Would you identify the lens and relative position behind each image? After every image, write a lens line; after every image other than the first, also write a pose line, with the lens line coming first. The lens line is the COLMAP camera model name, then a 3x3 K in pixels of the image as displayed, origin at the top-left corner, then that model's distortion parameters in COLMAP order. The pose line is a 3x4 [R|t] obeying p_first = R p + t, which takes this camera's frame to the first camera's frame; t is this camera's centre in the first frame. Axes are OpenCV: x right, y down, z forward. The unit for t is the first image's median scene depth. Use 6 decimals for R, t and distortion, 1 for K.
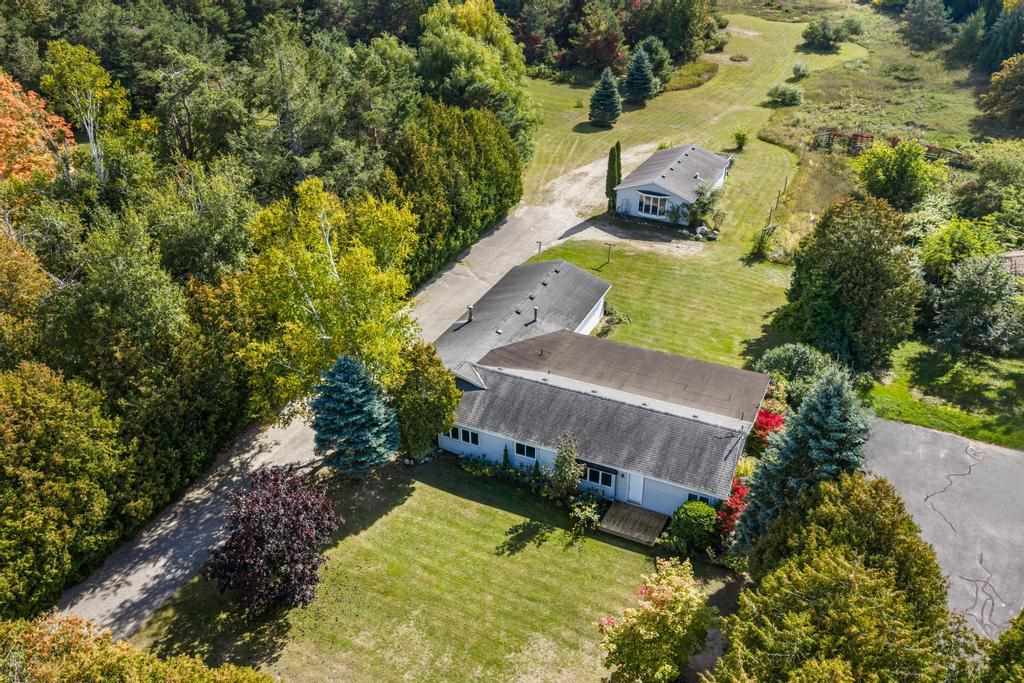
lens RADIAL K [[862.1, 0, 512.0], [0, 862.1, 341.5], [0, 0, 1]] dist [0.002590, -0.002623]
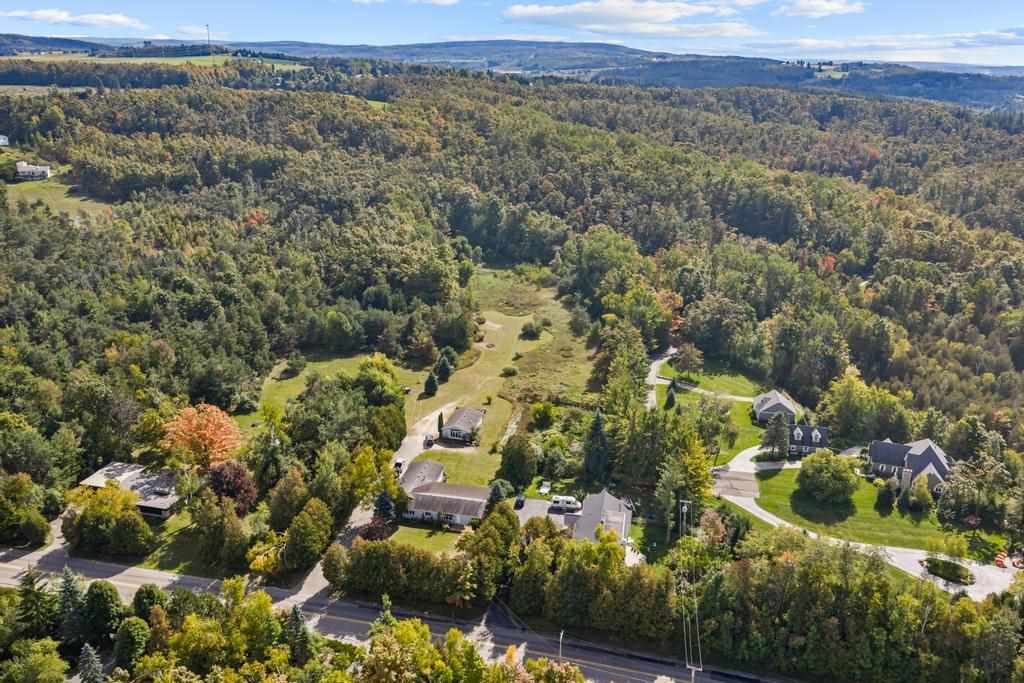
lens RADIAL K [[862.1, 0, 512.0], [0, 862.1, 341.5], [0, 0, 1]] dist [0.002590, -0.002623]
pose [[0.971937, -0.051644, 0.229504, -0.257836], [0.095493, 0.978223, -0.184286, 0.068650], [-0.214989, 0.201030, 0.955702, -1.597929]]
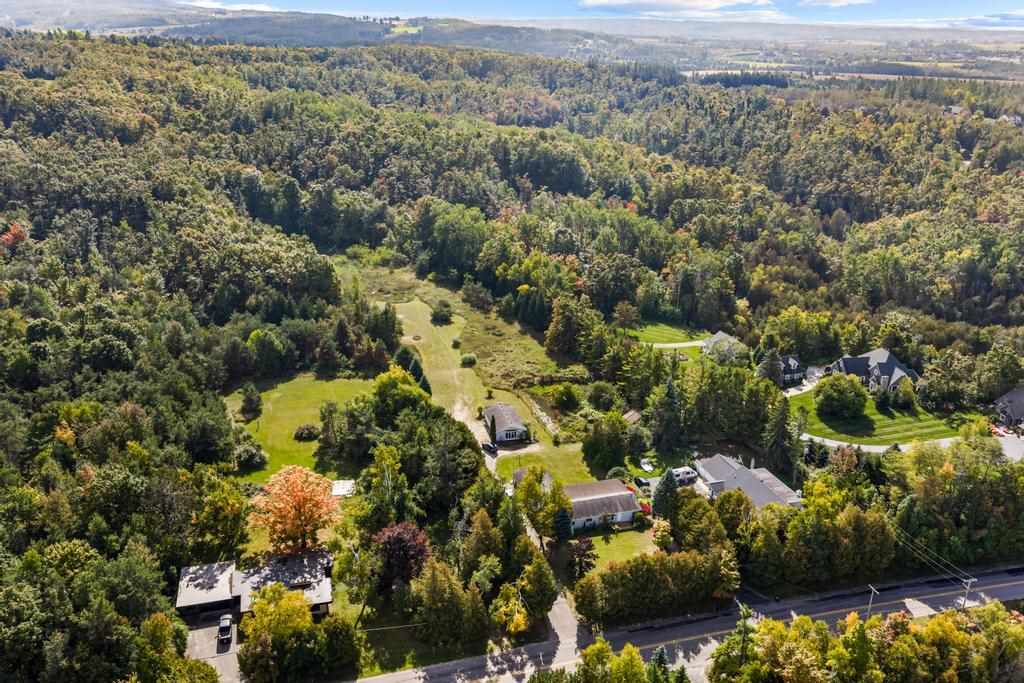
lens RADIAL K [[862.1, 0, 512.0], [0, 862.1, 341.5], [0, 0, 1]] dist [0.002590, -0.002623]
pose [[0.739129, -0.222733, 0.635671, -1.311482], [0.319257, 0.946846, -0.039452, -0.300419], [-0.593096, 0.232103, 0.770951, -0.966336]]
